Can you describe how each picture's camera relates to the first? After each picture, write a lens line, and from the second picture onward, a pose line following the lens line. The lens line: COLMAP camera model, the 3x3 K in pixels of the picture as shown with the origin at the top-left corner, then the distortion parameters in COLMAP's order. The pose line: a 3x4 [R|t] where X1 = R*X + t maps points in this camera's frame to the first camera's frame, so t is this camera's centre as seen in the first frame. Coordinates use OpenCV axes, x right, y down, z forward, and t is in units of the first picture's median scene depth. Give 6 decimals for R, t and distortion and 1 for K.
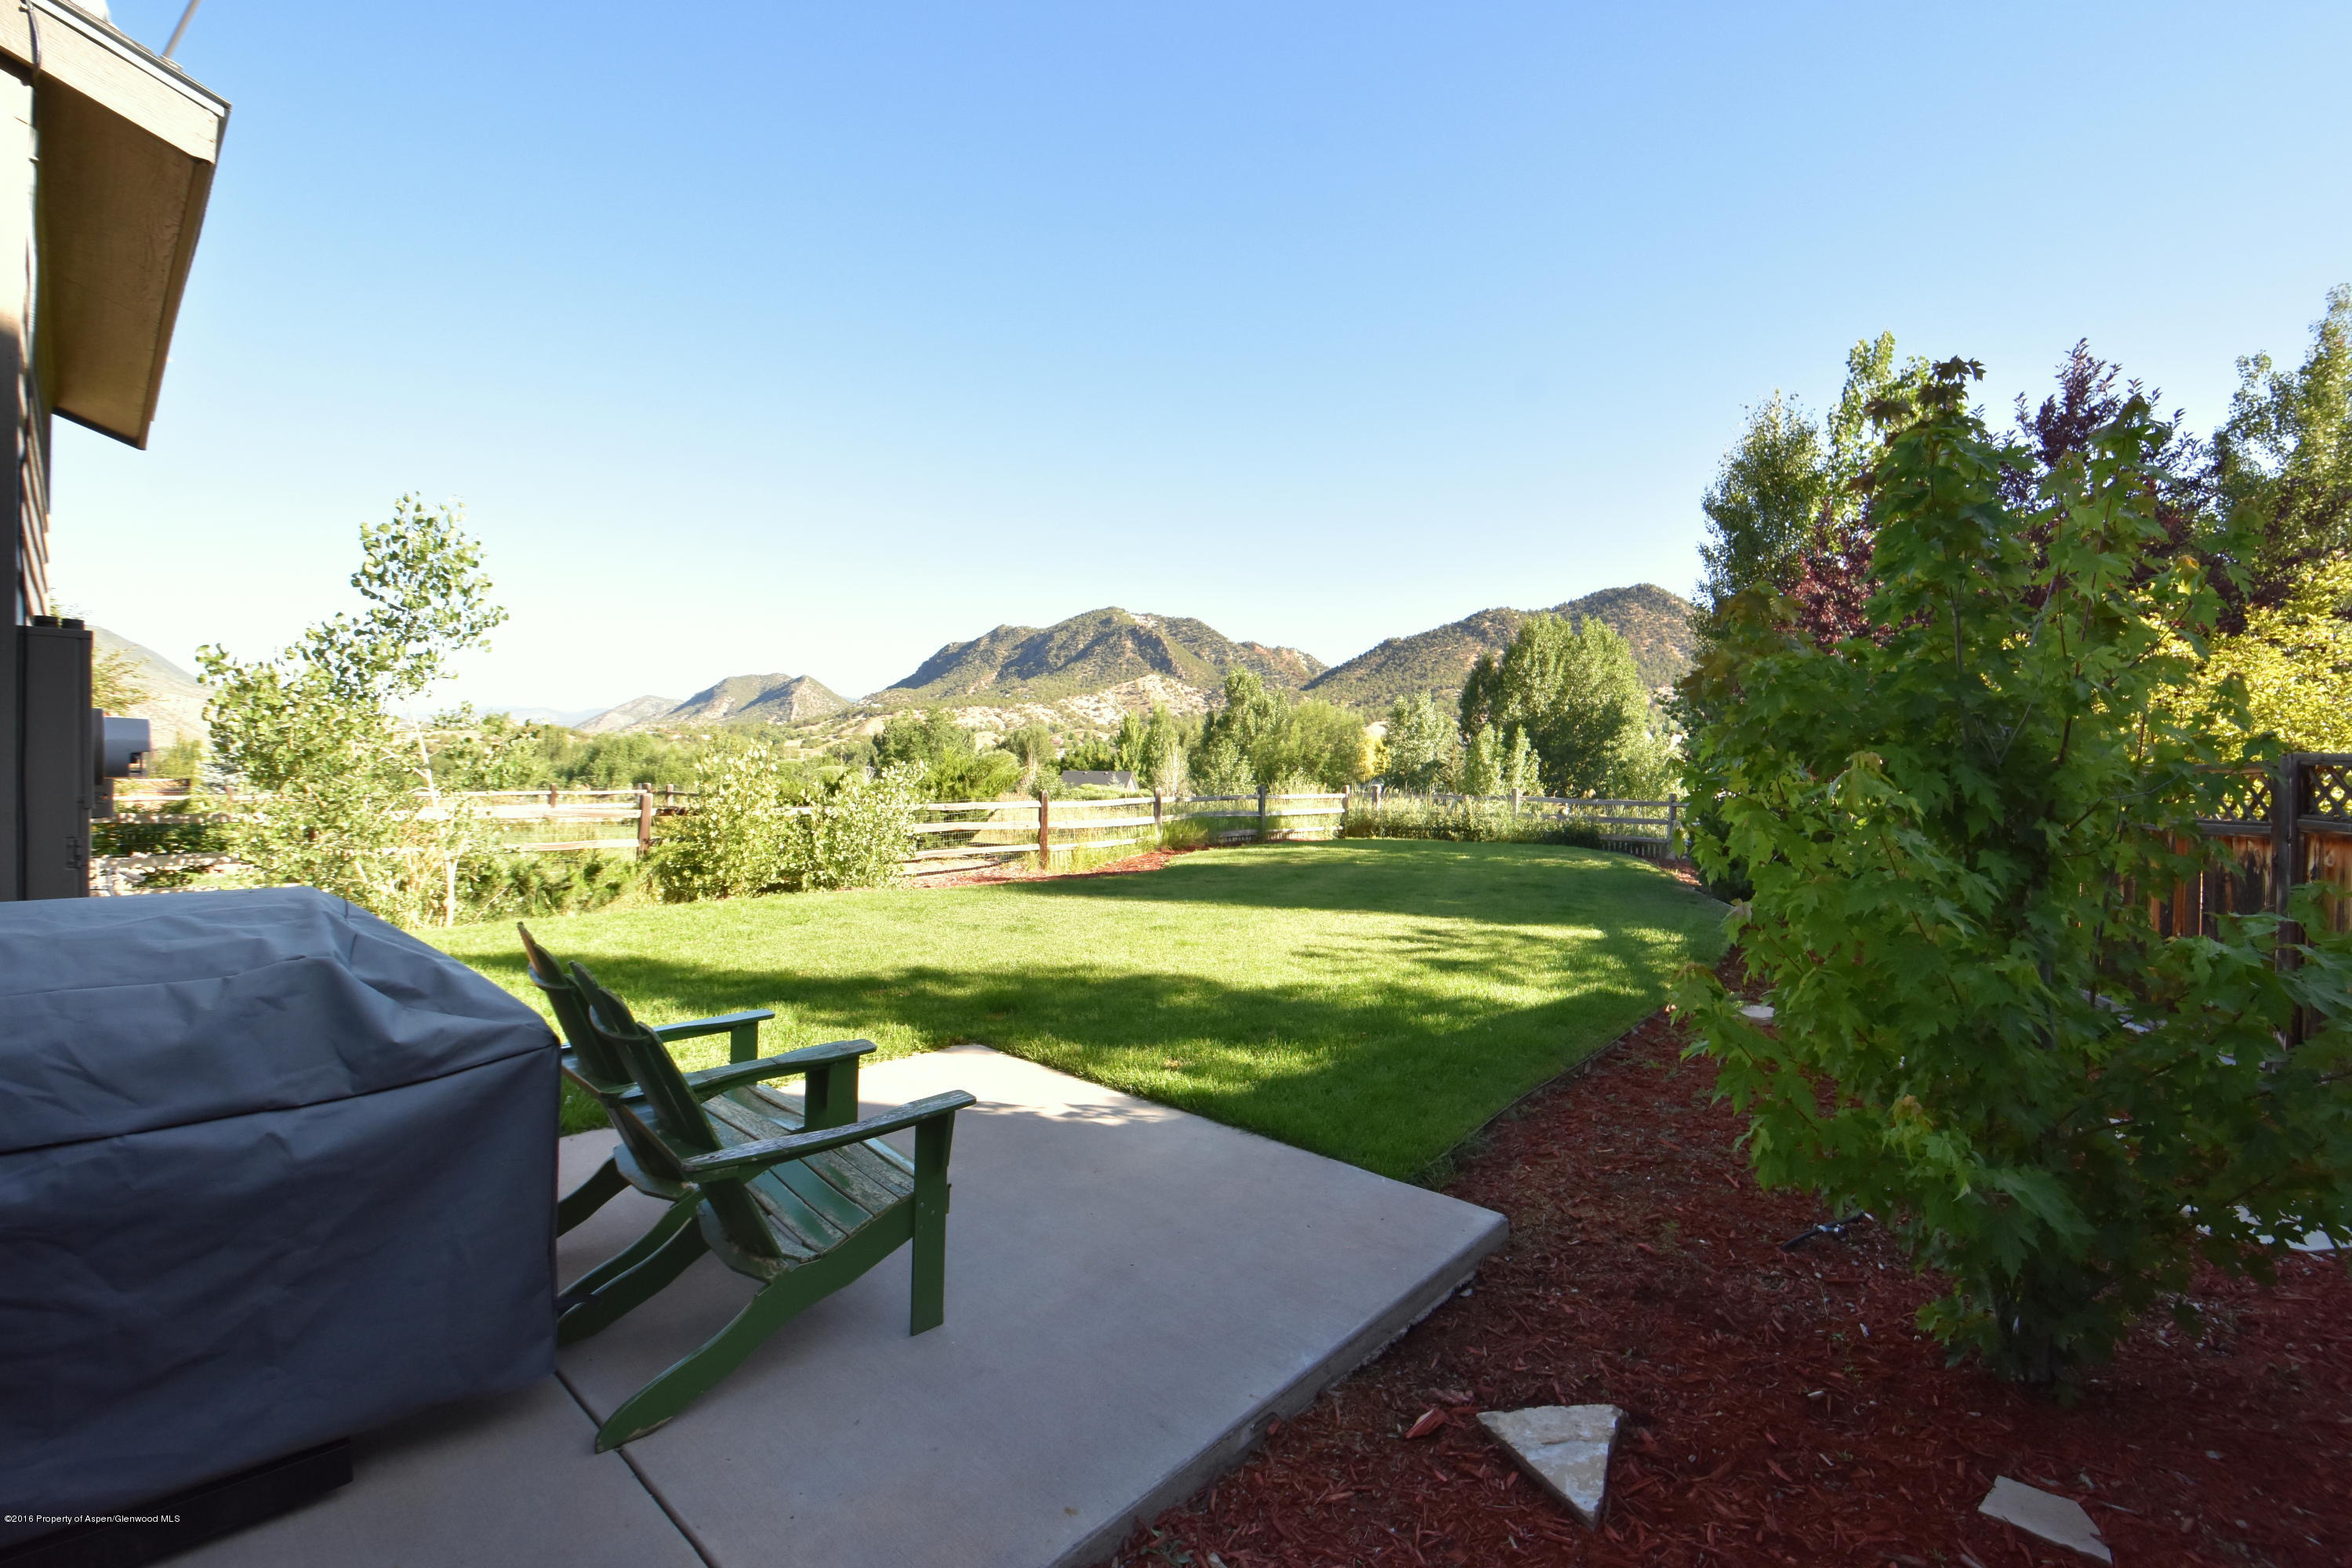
lens RADIAL K [[1033.8, 0, 1219.9], [0, 1033.8, 775.8], [0, 0, 1]] dist [0.016115, -0.020554]
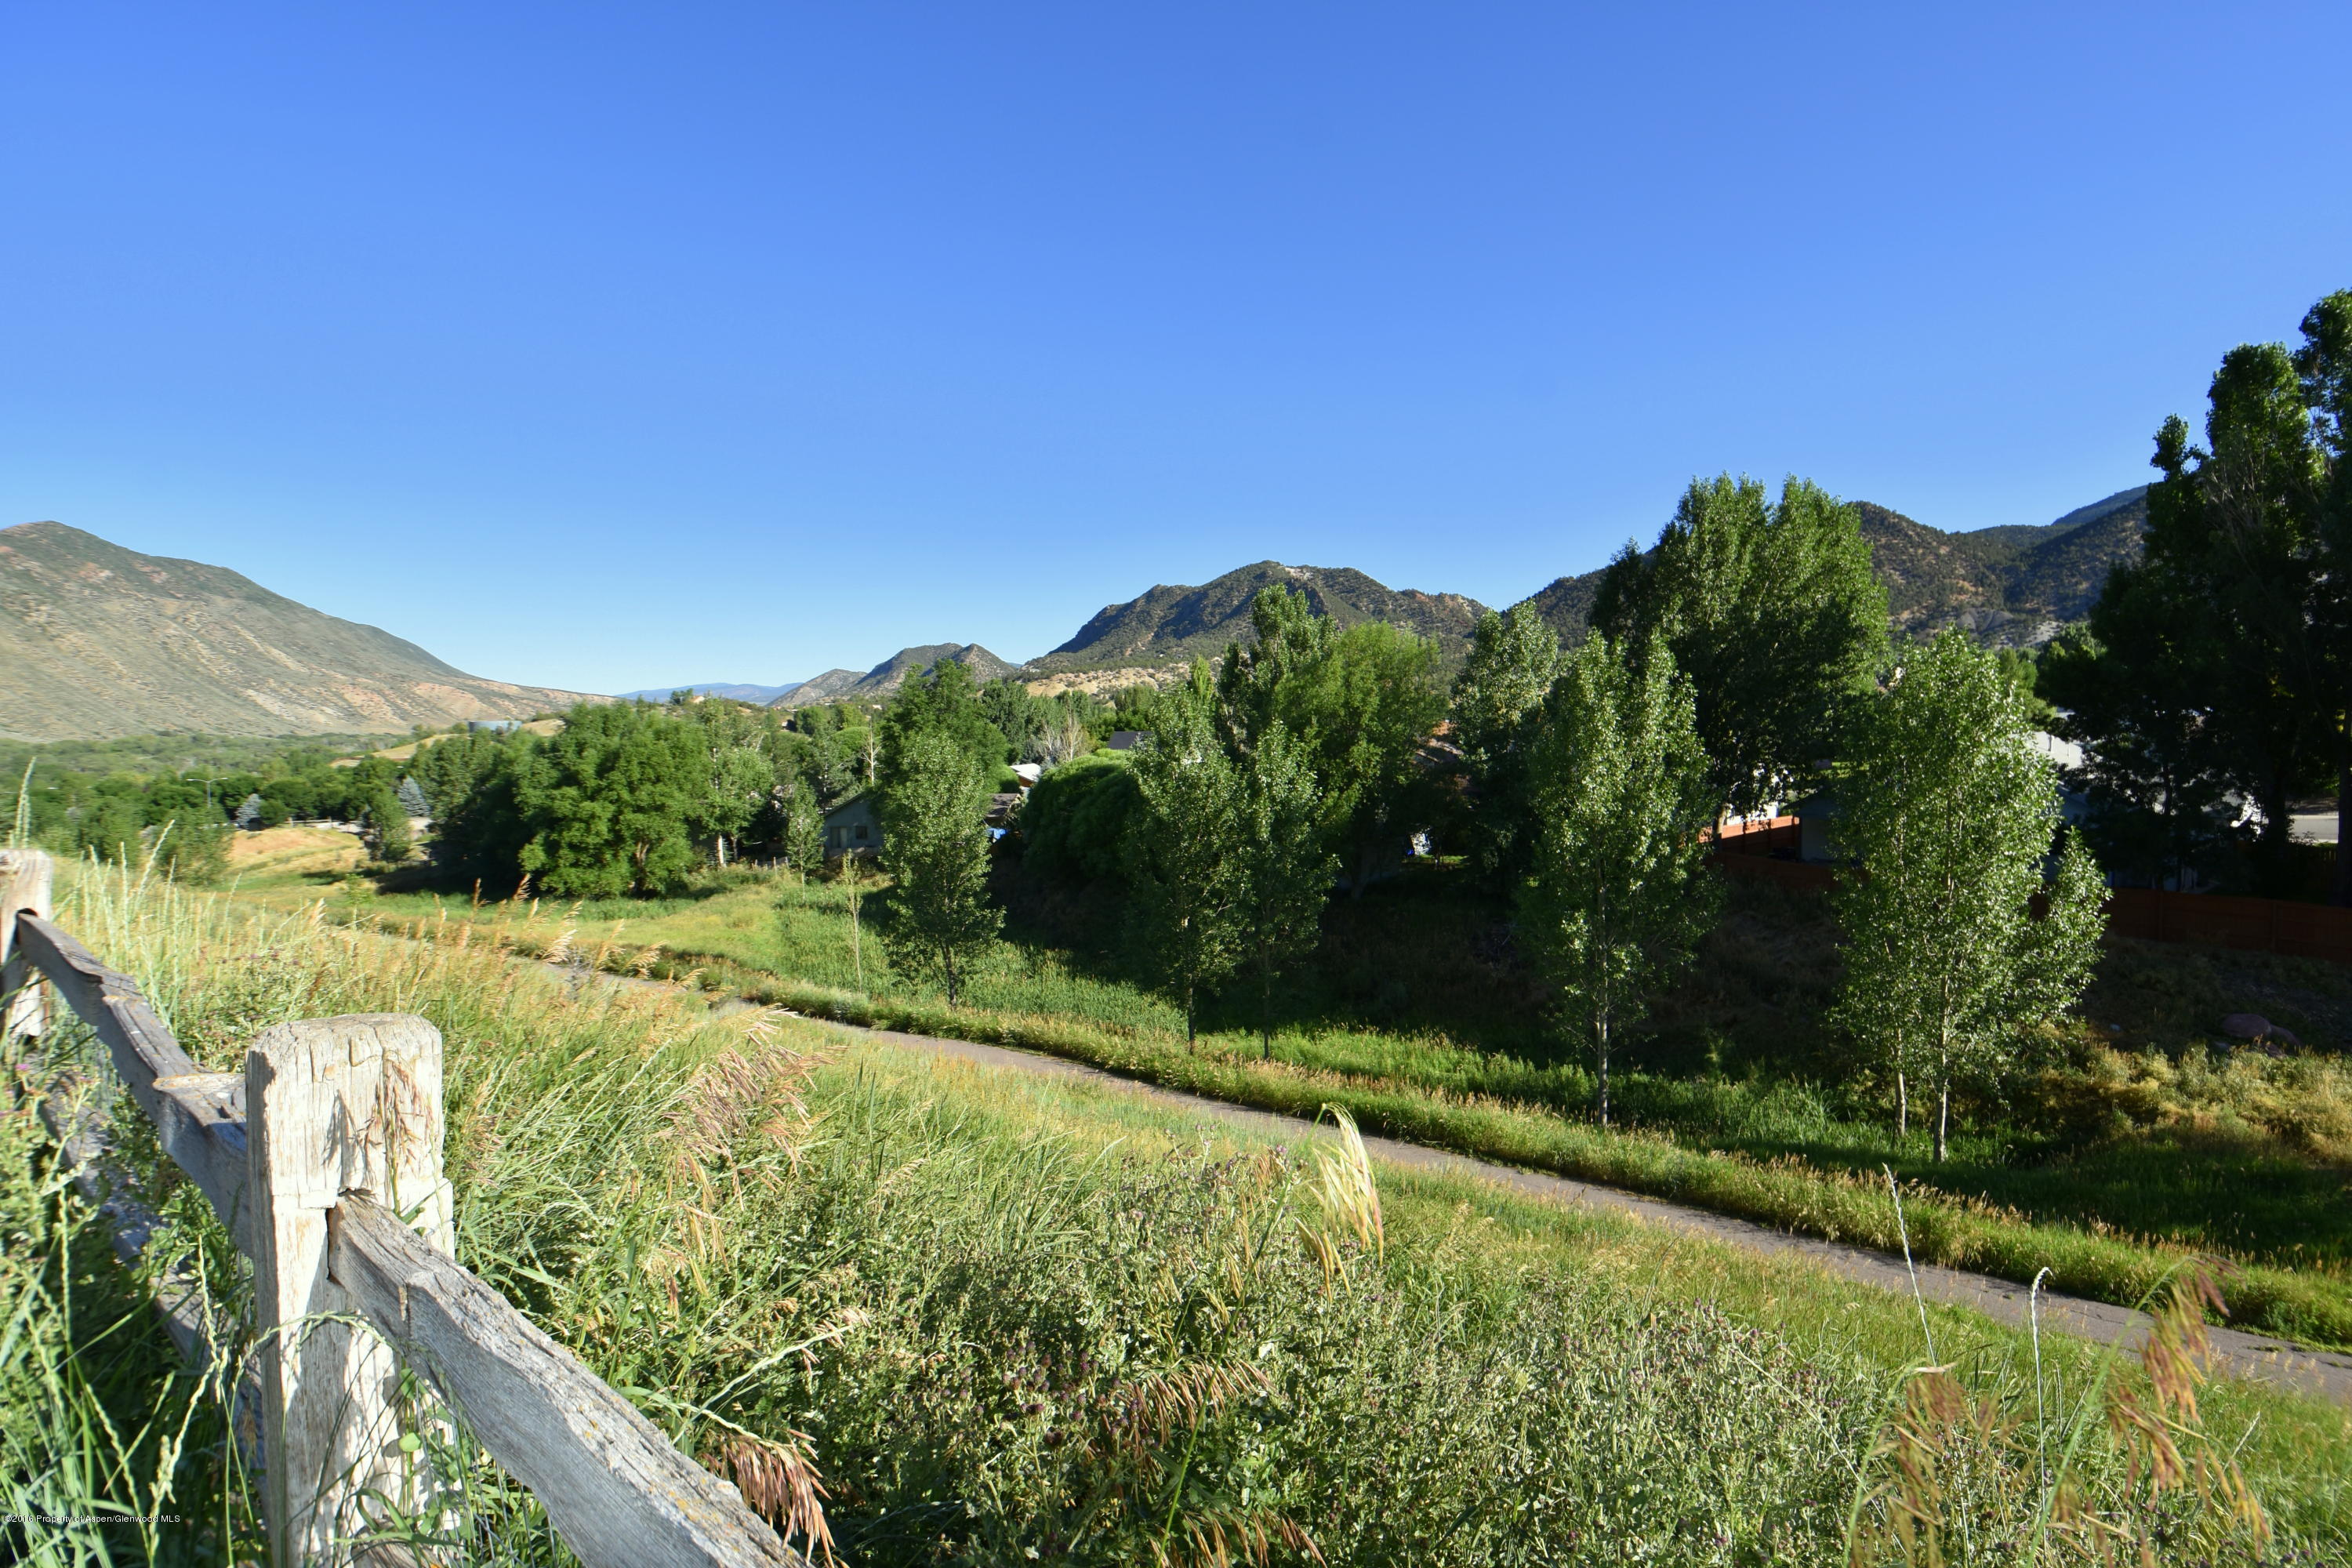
lens RADIAL K [[1033.8, 0, 1219.9], [0, 1033.8, 775.8], [0, 0, 1]] dist [0.016115, -0.020554]
pose [[0.986871, -0.021294, -0.160101, 0.100169], [0.028046, 0.998805, 0.040030, -0.000847], [0.159057, -0.043995, 0.986289, 0.290114]]
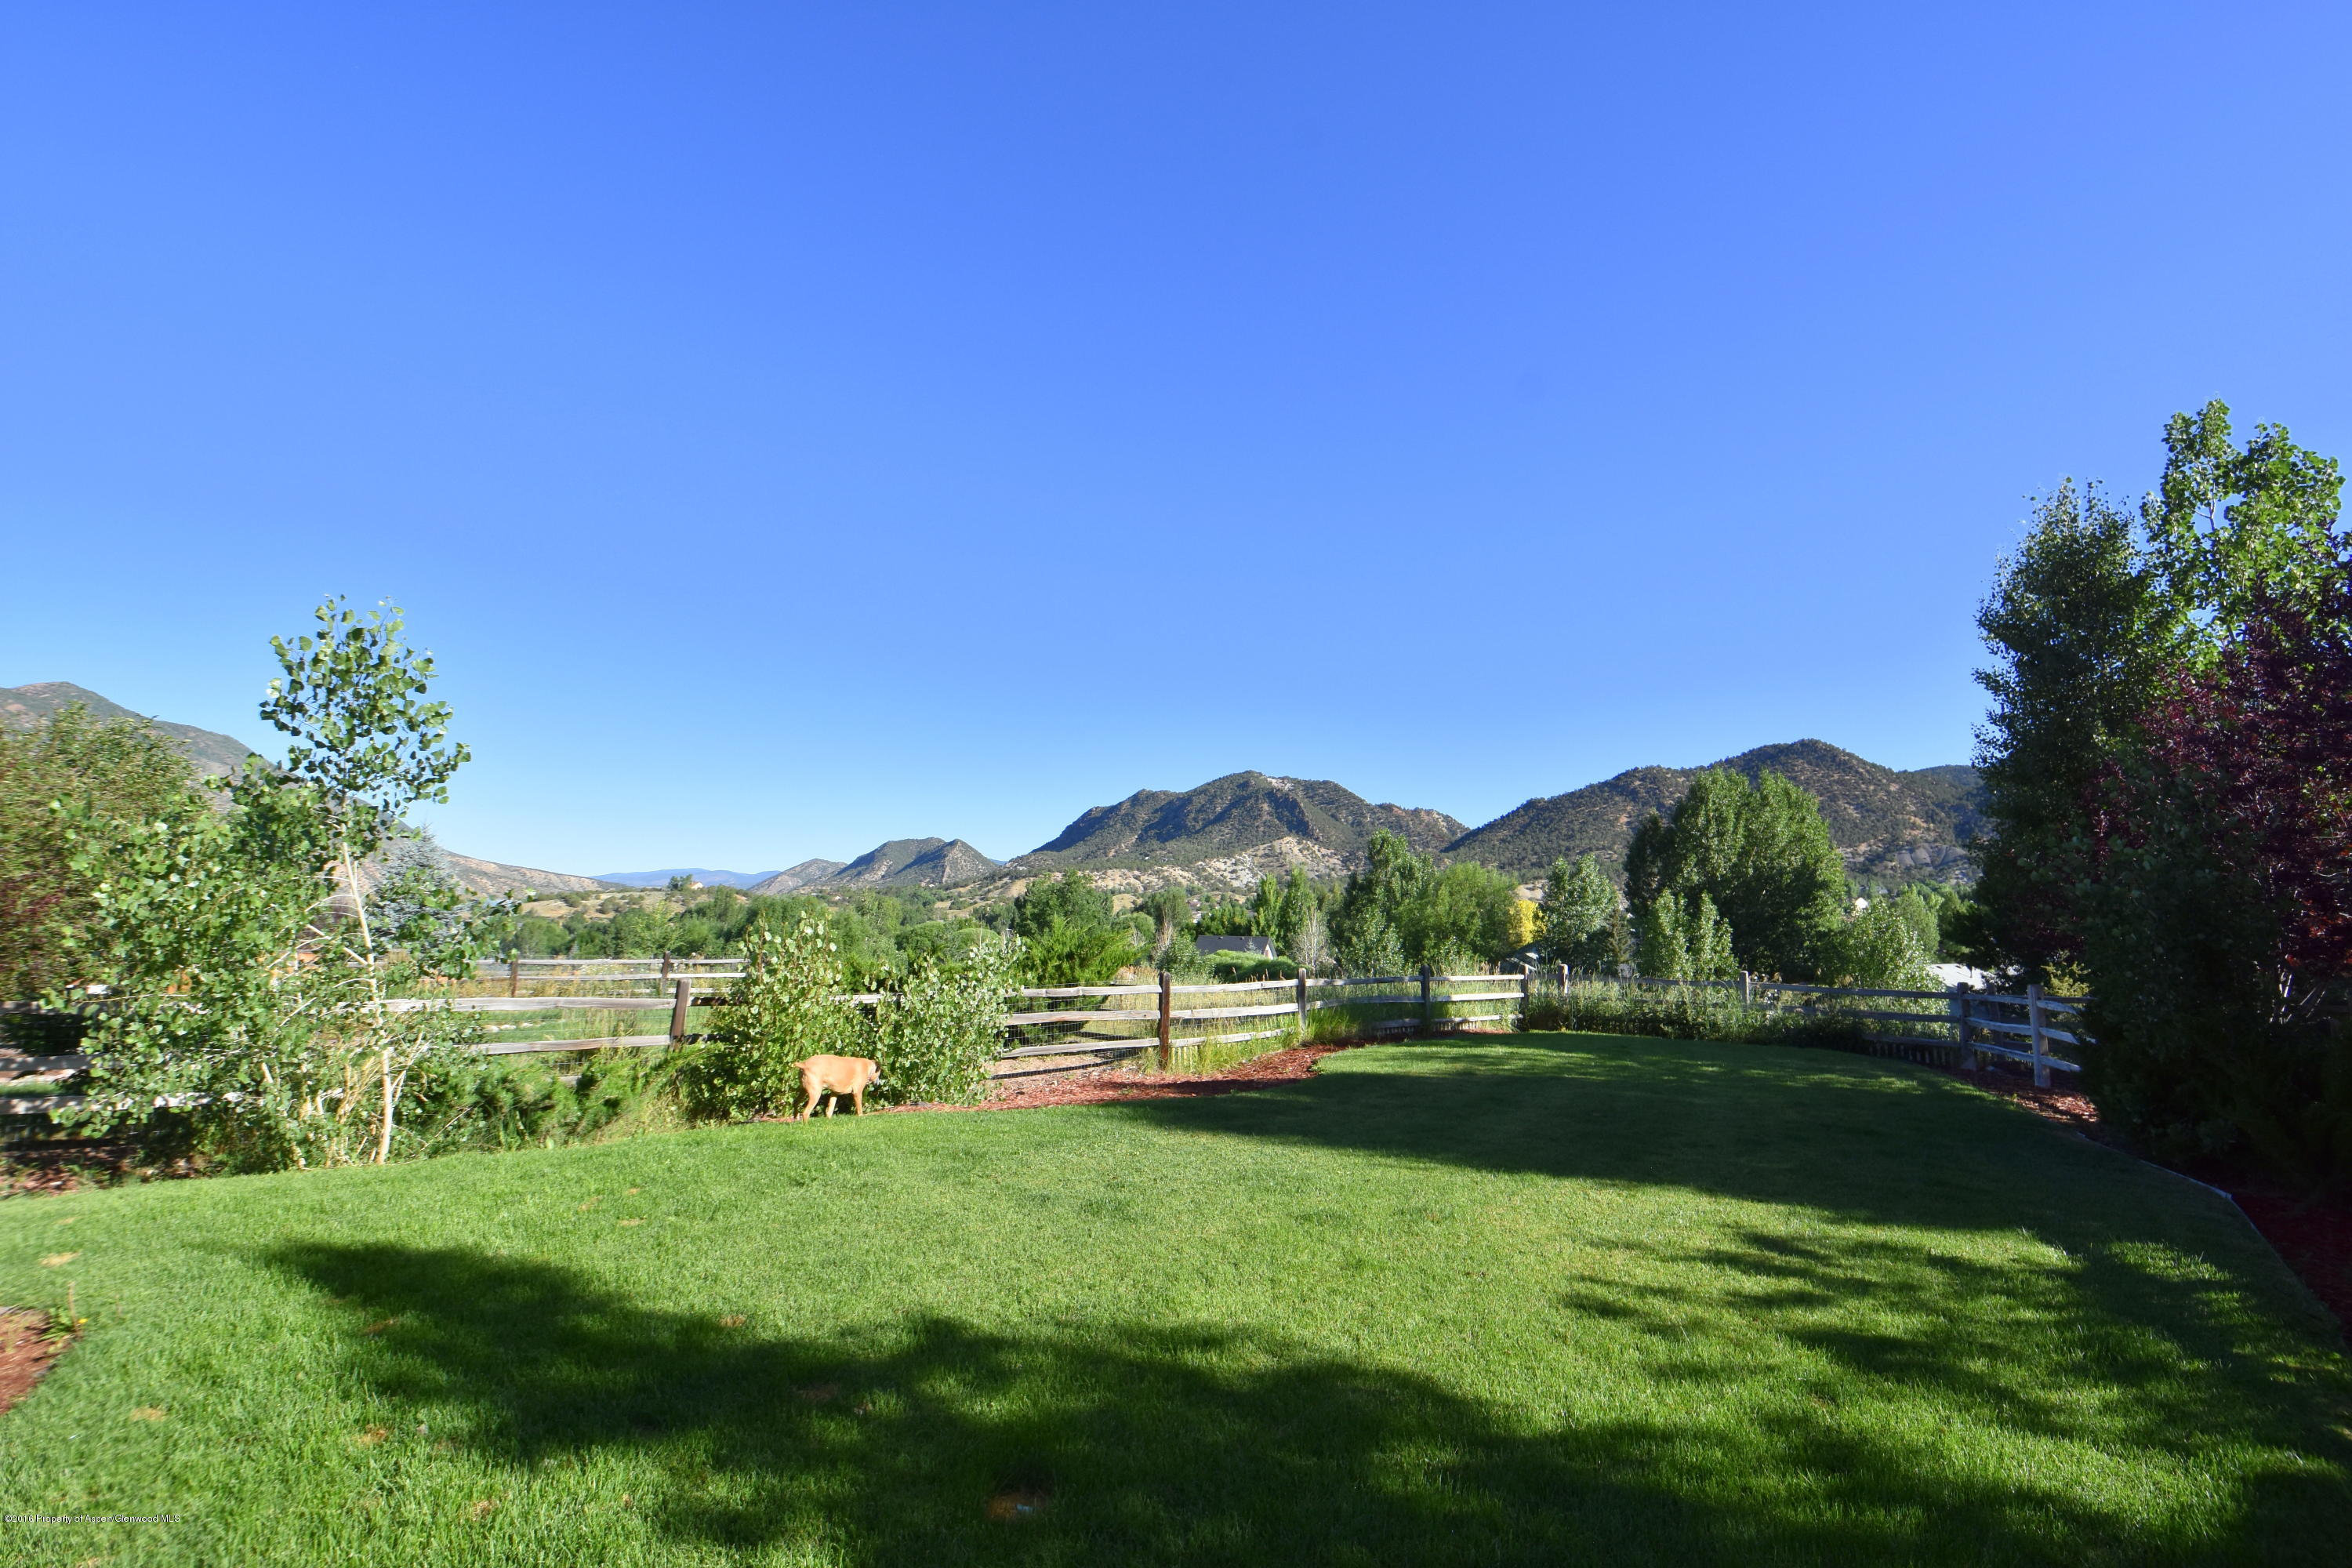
lens RADIAL K [[1033.8, 0, 1219.9], [0, 1033.8, 775.8], [0, 0, 1]] dist [0.016115, -0.020554]
pose [[0.991333, -0.012177, -0.130805, -0.004063], [-0.008380, 0.987805, -0.155472, -0.003219], [0.131103, 0.155220, 0.979142, 0.041658]]
